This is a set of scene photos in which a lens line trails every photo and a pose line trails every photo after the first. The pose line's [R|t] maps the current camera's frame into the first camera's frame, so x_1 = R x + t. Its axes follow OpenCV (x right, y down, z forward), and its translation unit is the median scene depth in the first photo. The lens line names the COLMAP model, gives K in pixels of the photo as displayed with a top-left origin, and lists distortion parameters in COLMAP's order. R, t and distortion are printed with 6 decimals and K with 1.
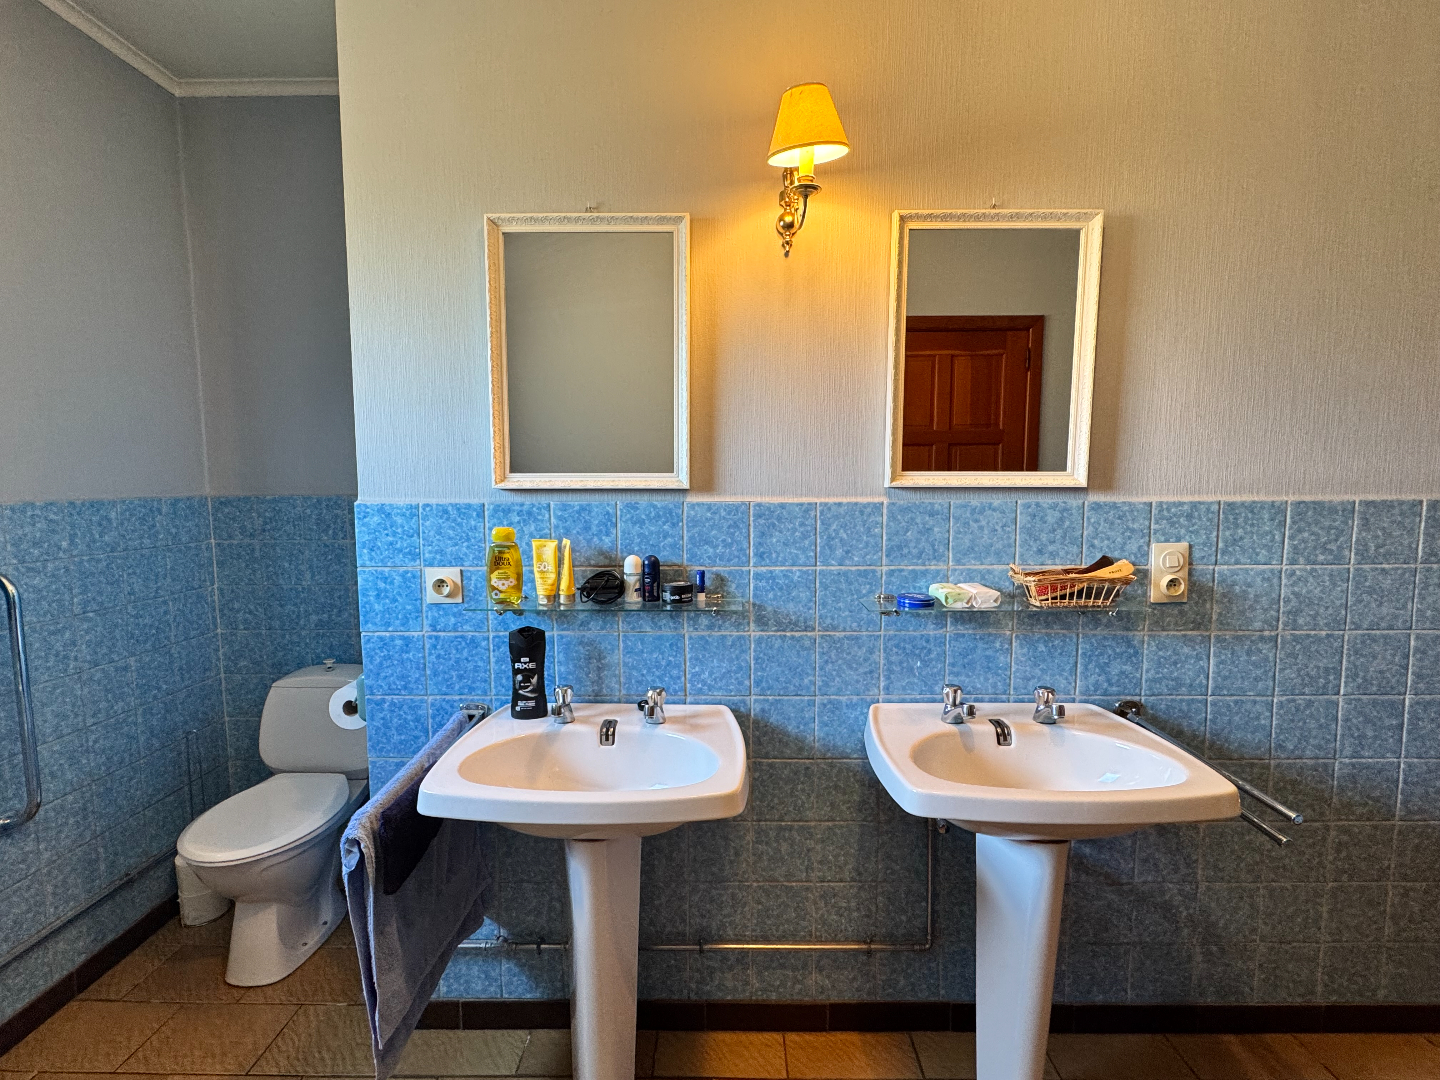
lens RADIAL K [[672.2, 0, 719.2], [0, 672.2, 536.8], [0, 0, 1]] dist [-0.000534, -0.000184]
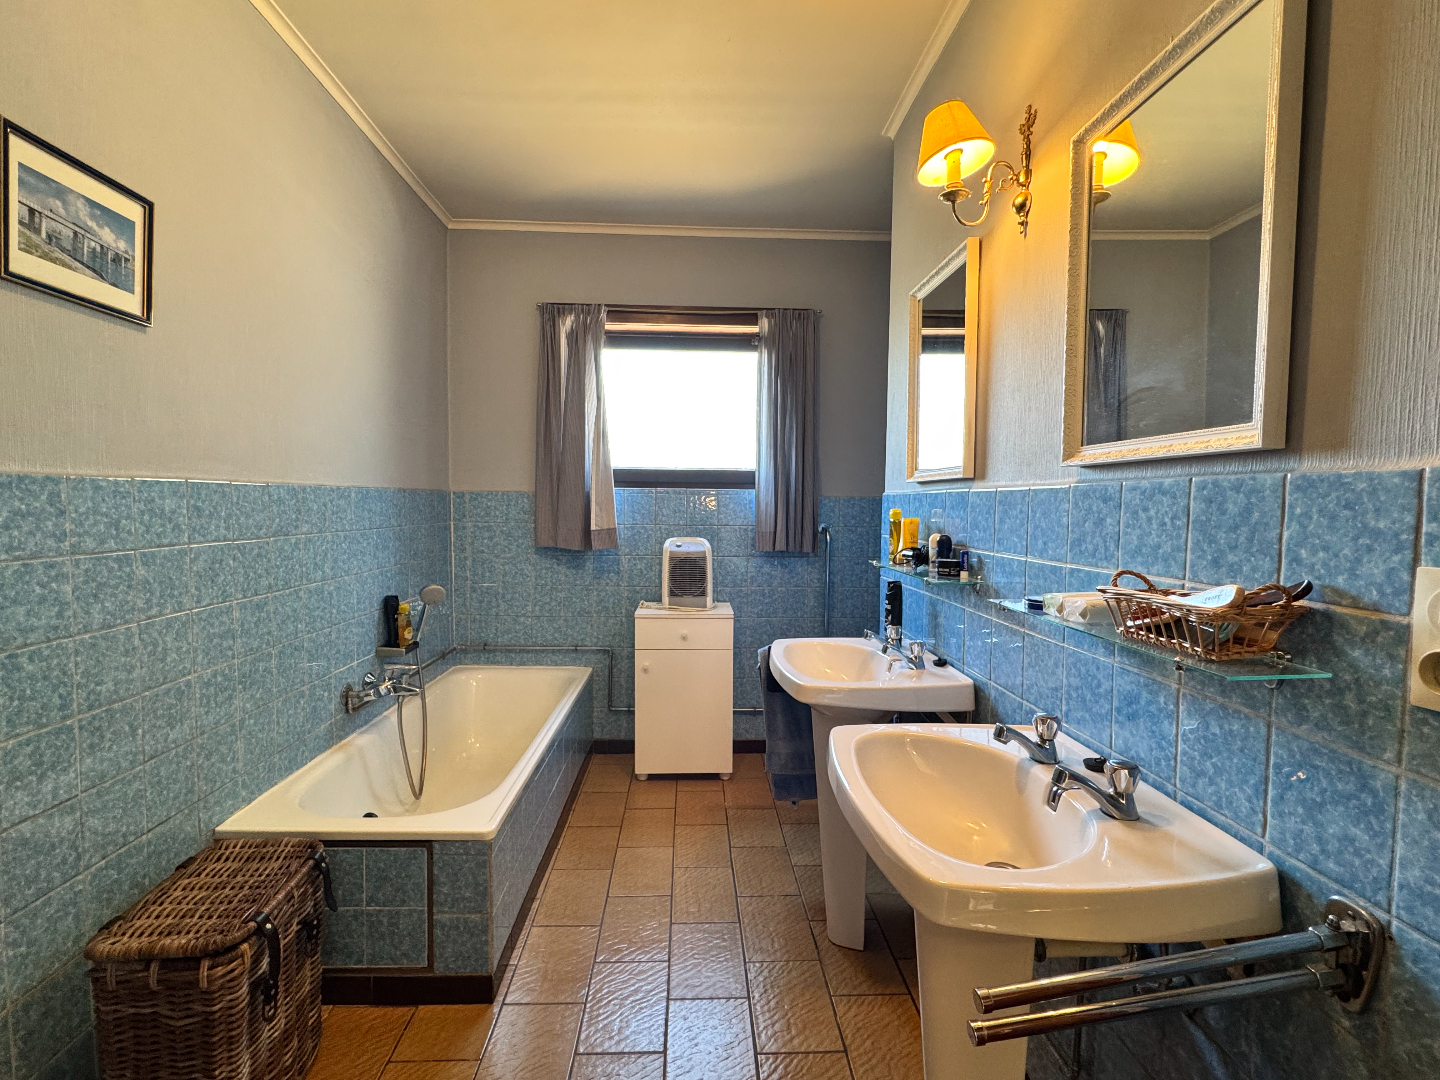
lens RADIAL K [[672.2, 0, 716.5], [0, 672.2, 538.0], [0, 0, 1]] dist [-0.000534, -0.000184]
pose [[0.052698, 0.053714, -0.997165, 1.048280], [-0.101033, 0.993715, 0.048189, 0.016645], [0.993486, 0.098207, 0.057794, 0.524885]]
